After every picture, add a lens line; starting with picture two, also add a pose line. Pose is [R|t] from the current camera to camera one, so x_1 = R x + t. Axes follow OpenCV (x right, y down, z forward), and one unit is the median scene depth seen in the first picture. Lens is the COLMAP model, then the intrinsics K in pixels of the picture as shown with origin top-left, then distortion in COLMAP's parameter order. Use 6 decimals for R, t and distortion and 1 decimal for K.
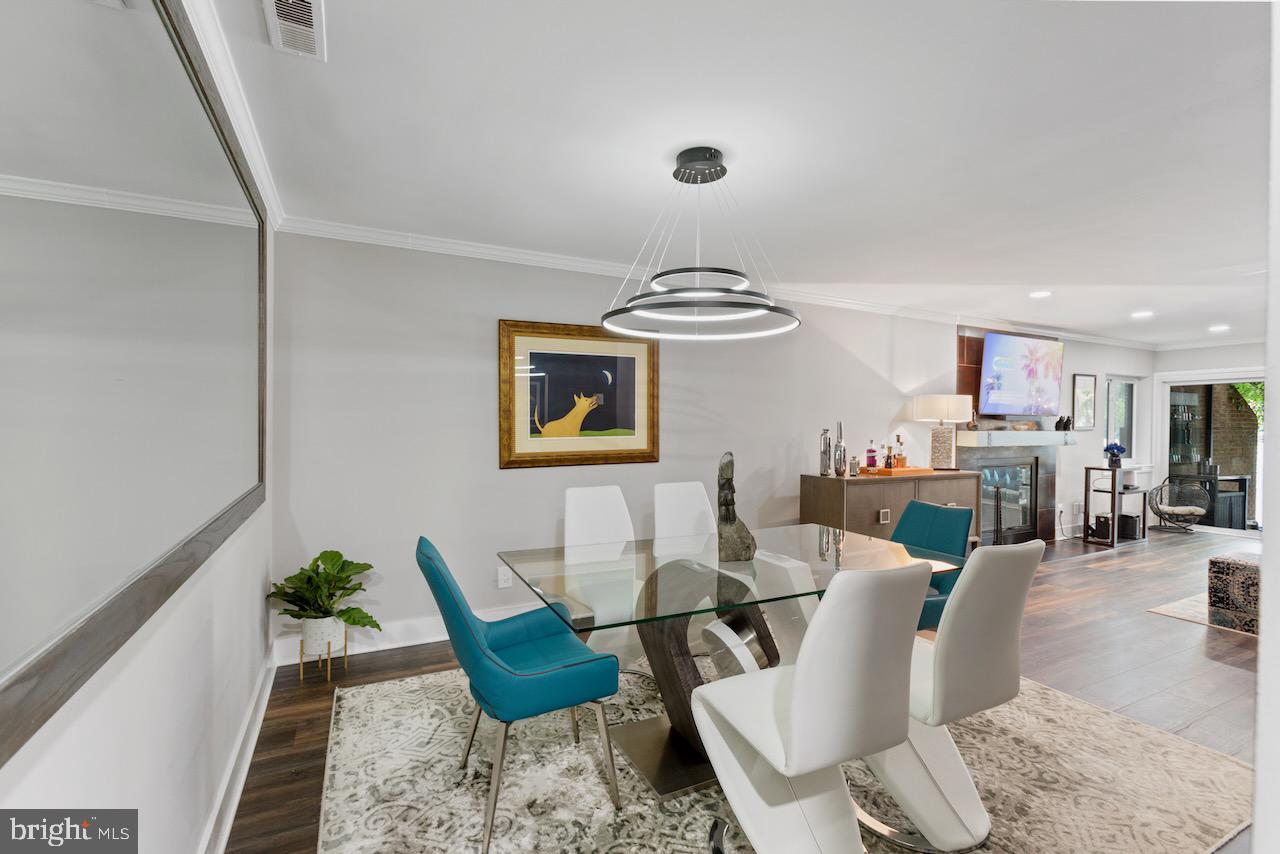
lens RADIAL K [[567.2, 0, 633.7], [0, 567.2, 430.4], [0, 0, 1]] dist [0.000828, 0.000203]
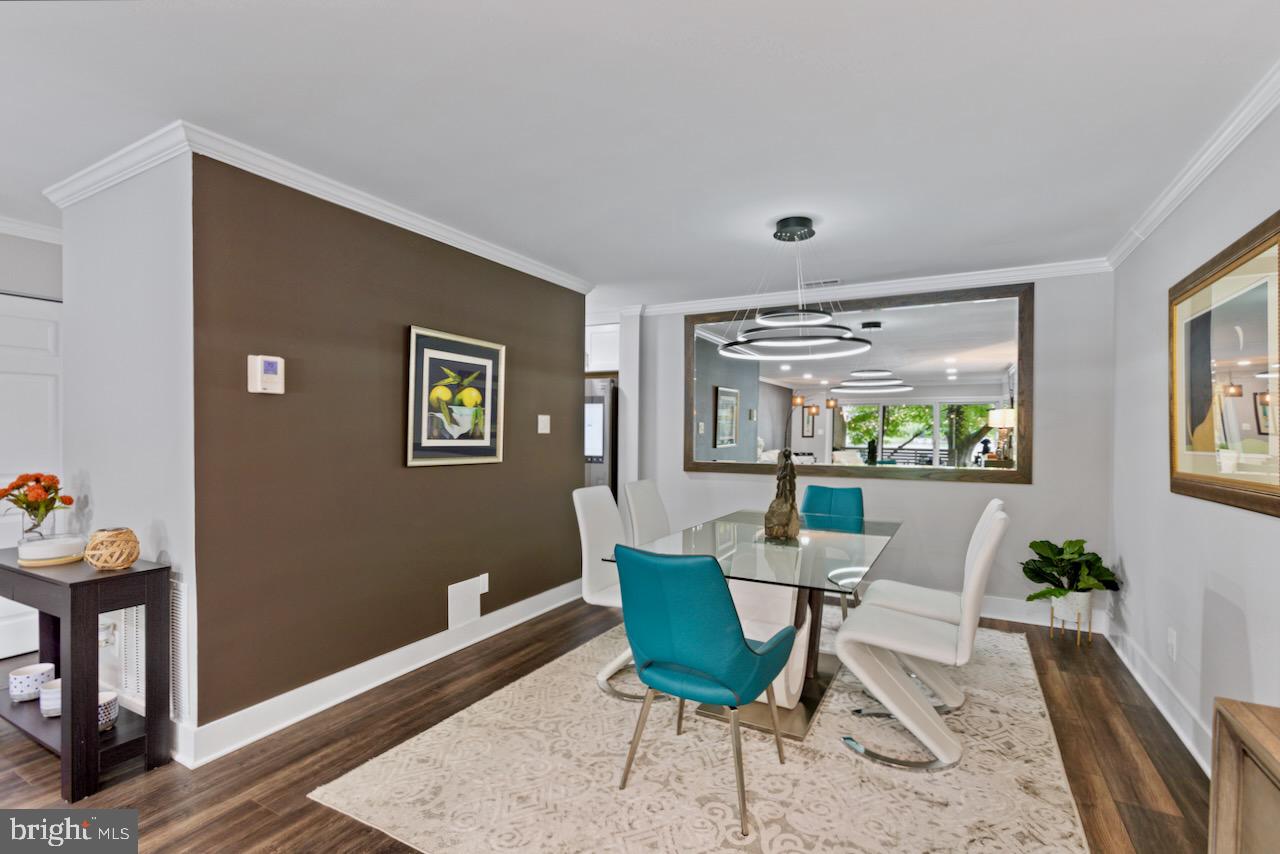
lens RADIAL K [[580.3, 0, 640.0], [0, 580.3, 427.0], [0, 0, 1]] dist [-0.001597, -0.000059]
pose [[-0.820773, -0.010680, -0.571154, 0.426185], [-0.019900, 0.999753, 0.009903, -0.005874], [0.570907, 0.019494, -0.820783, 0.695045]]
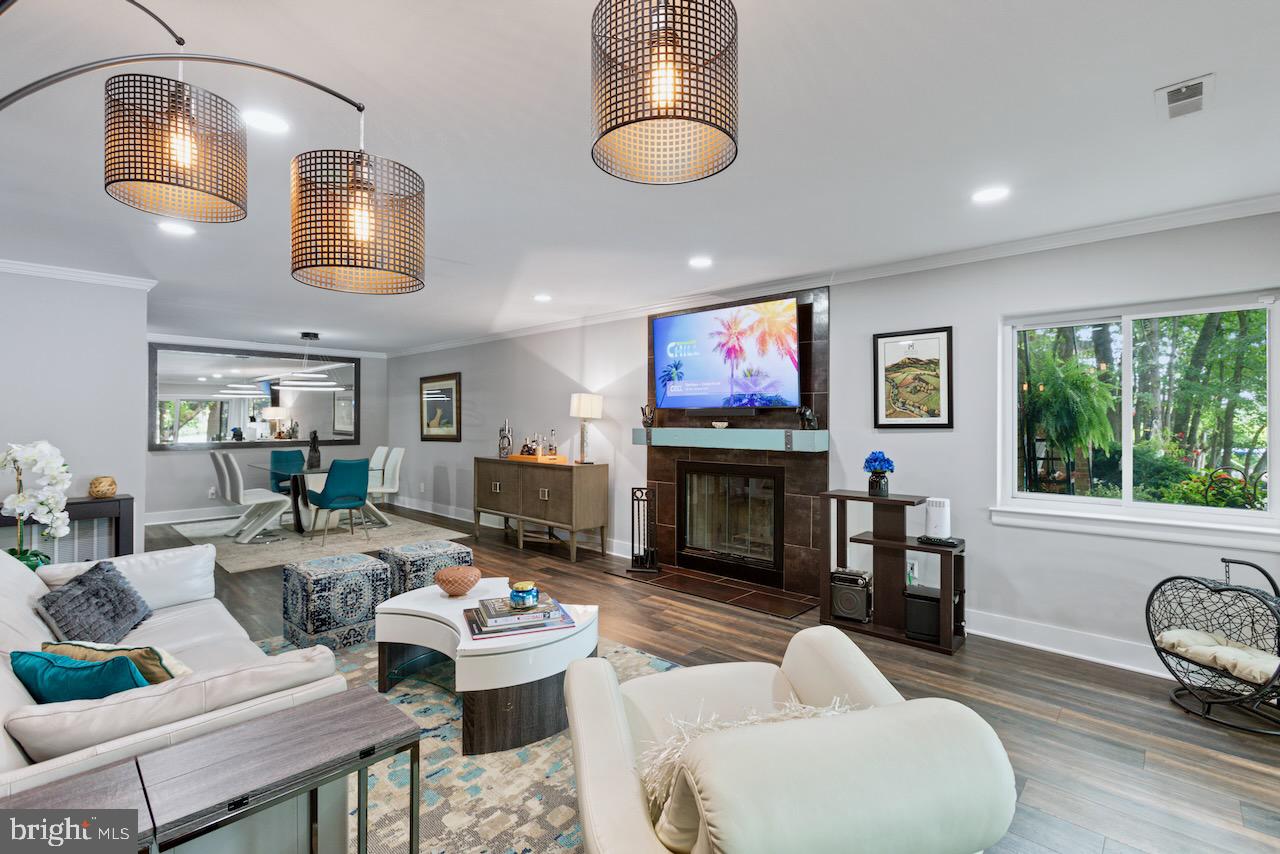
lens RADIAL K [[594.4, 0, 640.0], [0, 594.4, 427.0], [0, 0, 1]] dist [-0.002241, -0.000088]
pose [[0.332346, 0.002652, -0.943154, 1.341171], [-0.015849, 0.999871, -0.002773, 0.002381], [0.943024, 0.015869, 0.332345, 0.590341]]
